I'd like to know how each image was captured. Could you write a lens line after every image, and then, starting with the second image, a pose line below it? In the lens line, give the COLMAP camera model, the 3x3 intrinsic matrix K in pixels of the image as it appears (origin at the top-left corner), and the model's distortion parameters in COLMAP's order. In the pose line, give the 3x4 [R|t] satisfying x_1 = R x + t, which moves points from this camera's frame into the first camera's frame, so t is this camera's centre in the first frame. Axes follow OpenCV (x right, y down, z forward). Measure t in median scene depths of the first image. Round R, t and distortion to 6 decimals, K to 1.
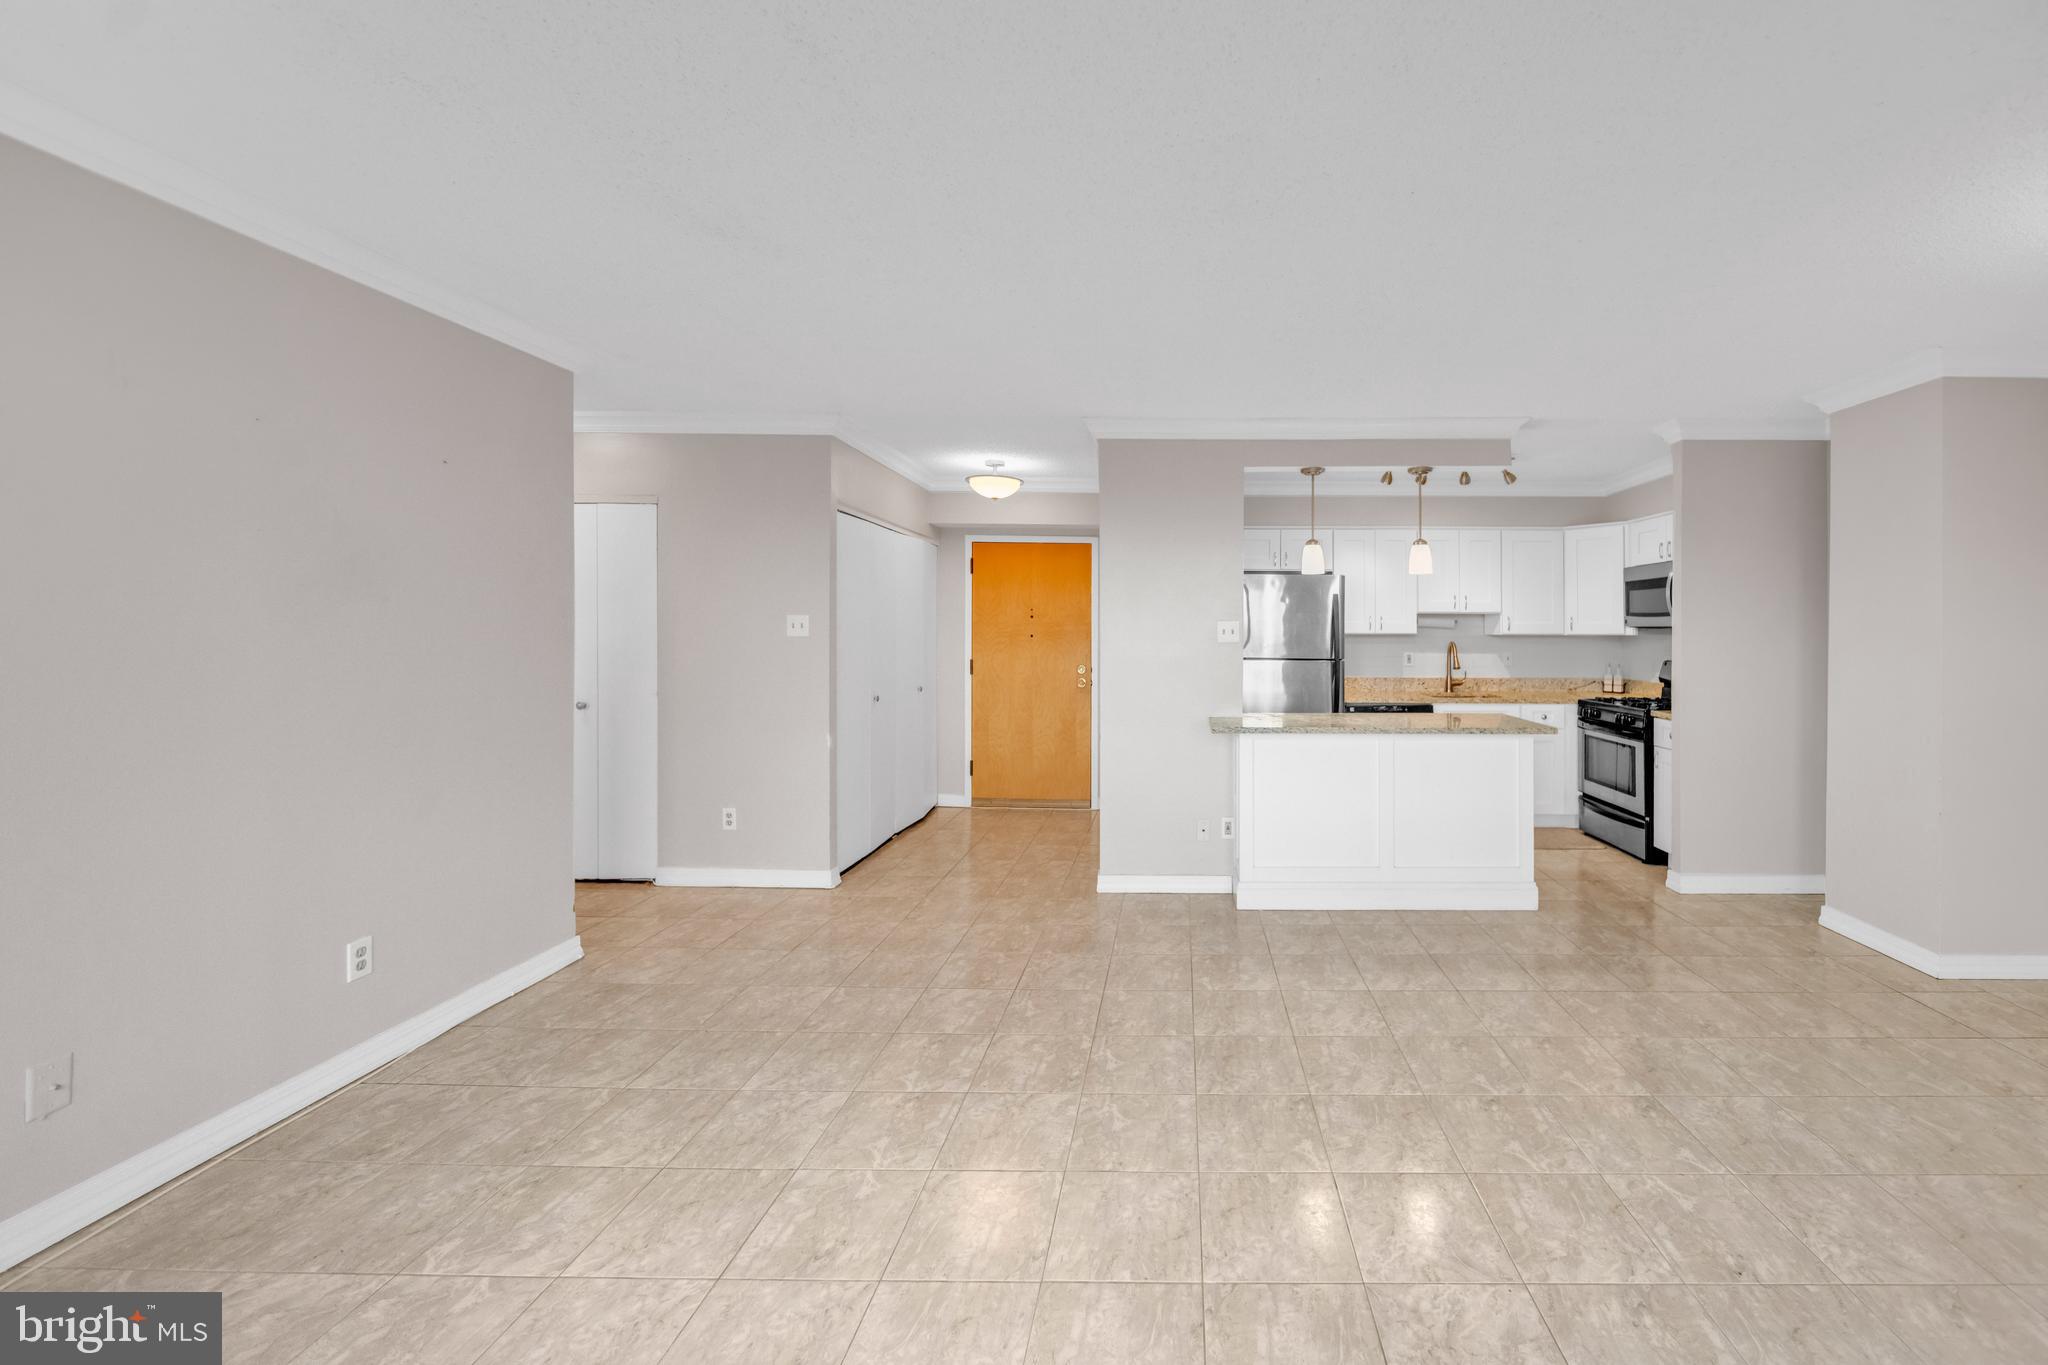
lens RADIAL K [[773.2, 0, 1174.0], [0, 773.2, 638.2], [0, 0, 1]] dist [-0.002984, 0.000073]
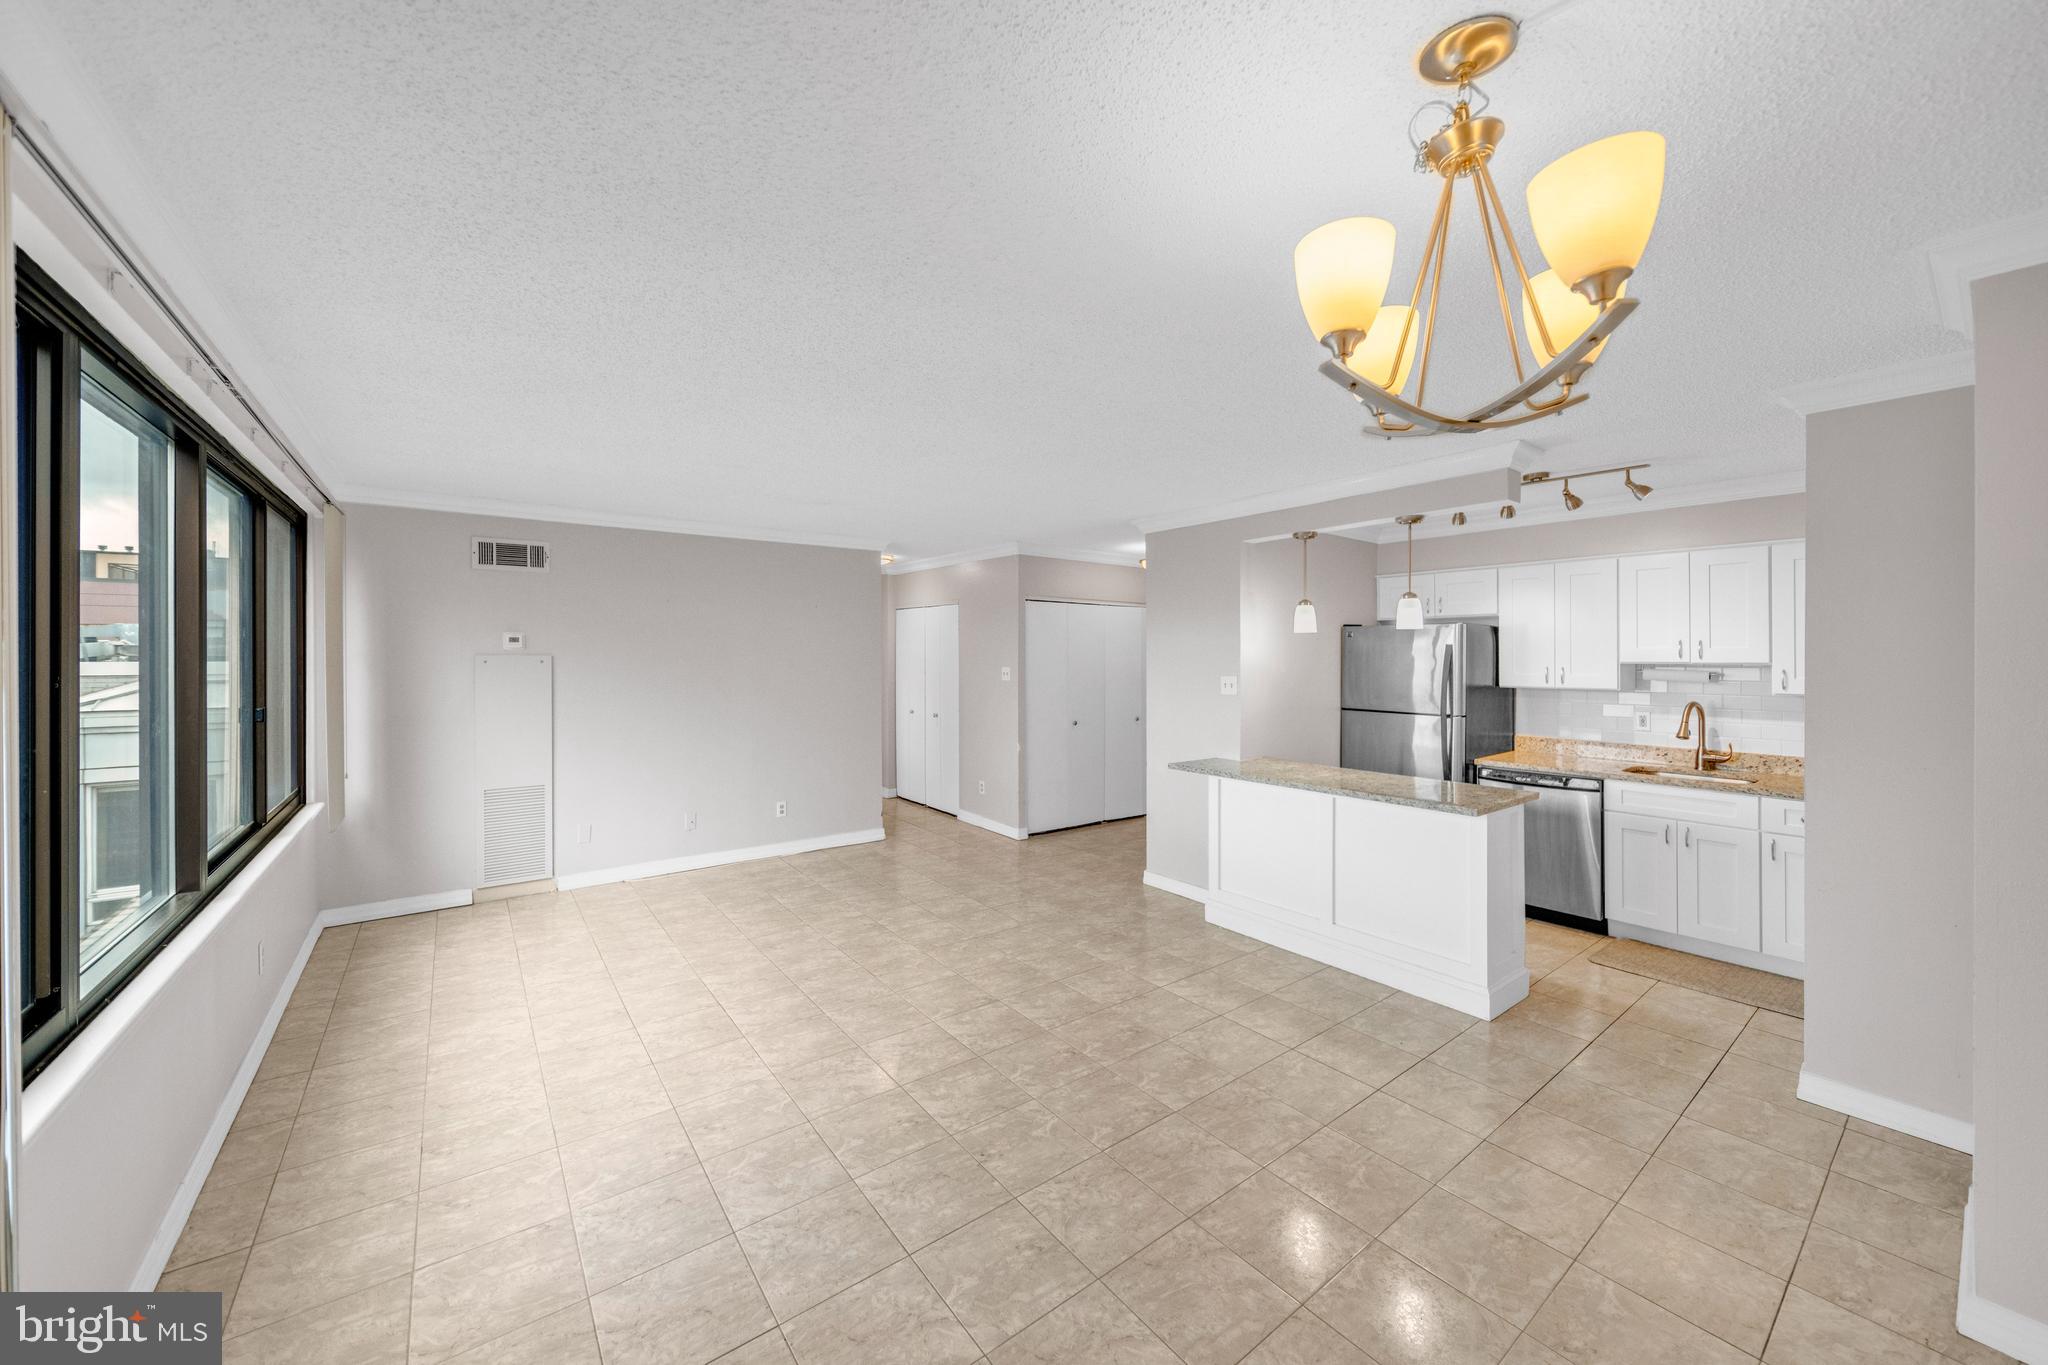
lens RADIAL K [[731.0, 0, 1013.9], [0, 731.0, 658.8], [0, 0, 1]] dist [-0.002863, 0.000034]
pose [[0.603400, -0.001552, -0.797437, 0.577644], [-0.008768, 0.999925, -0.008580, -0.026792], [0.797390, 0.012169, 0.603341, 0.068216]]
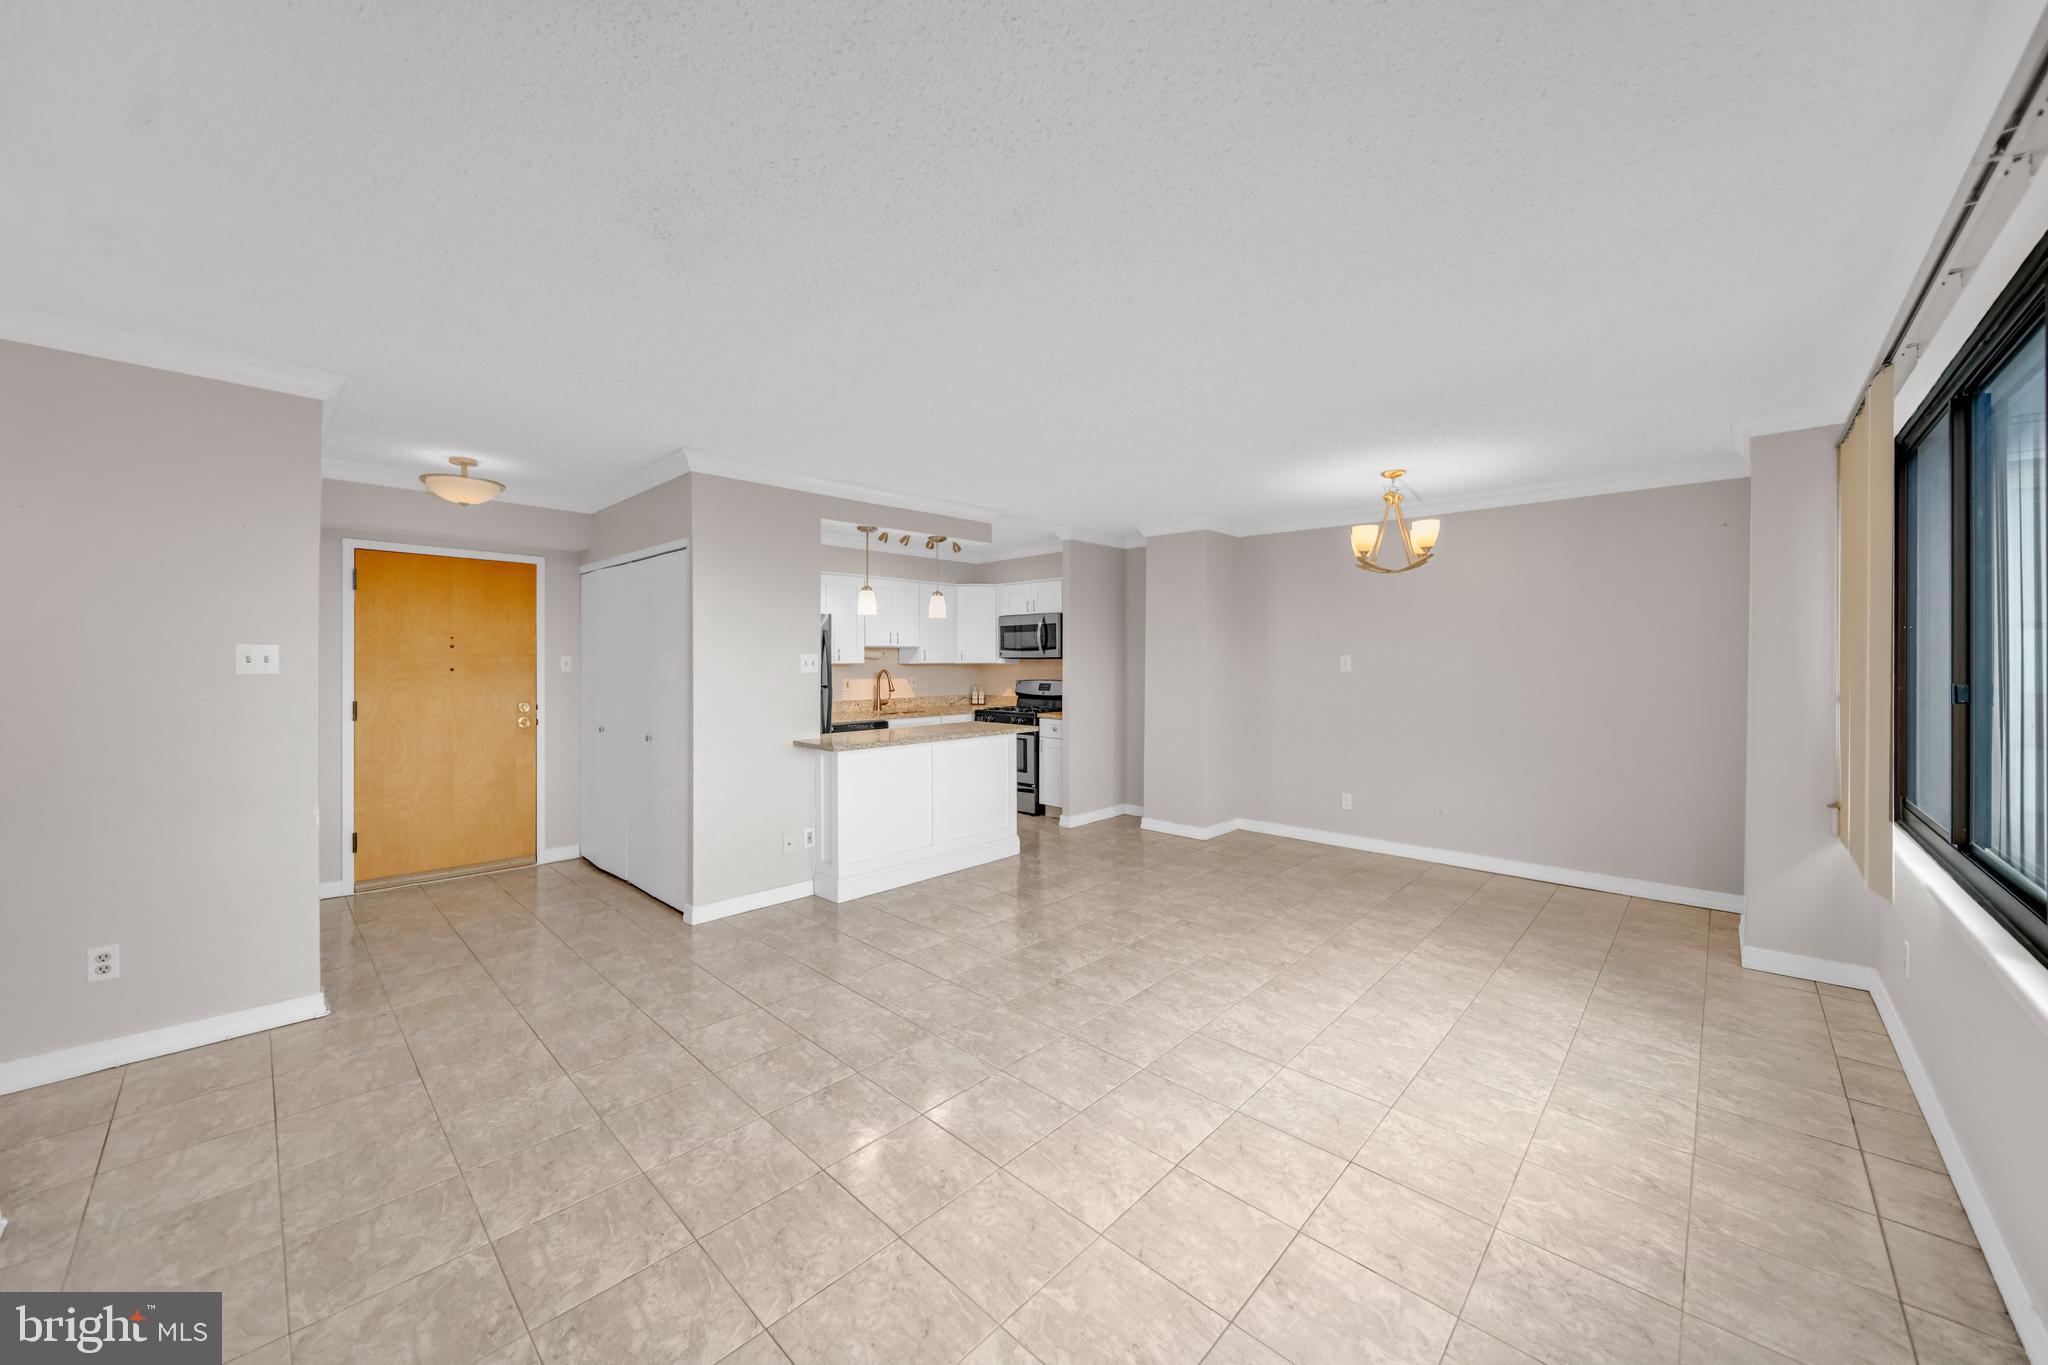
lens RADIAL K [[731.2, 0, 1005.5], [0, 731.2, 664.2], [0, 0, 1]] dist [0.000084, 0.000411]
pose [[0.707533, -0.008868, 0.706625, -0.376242], [0.010976, 0.999939, 0.001559, -0.004557], [-0.706596, 0.006653, 0.707586, 0.035292]]
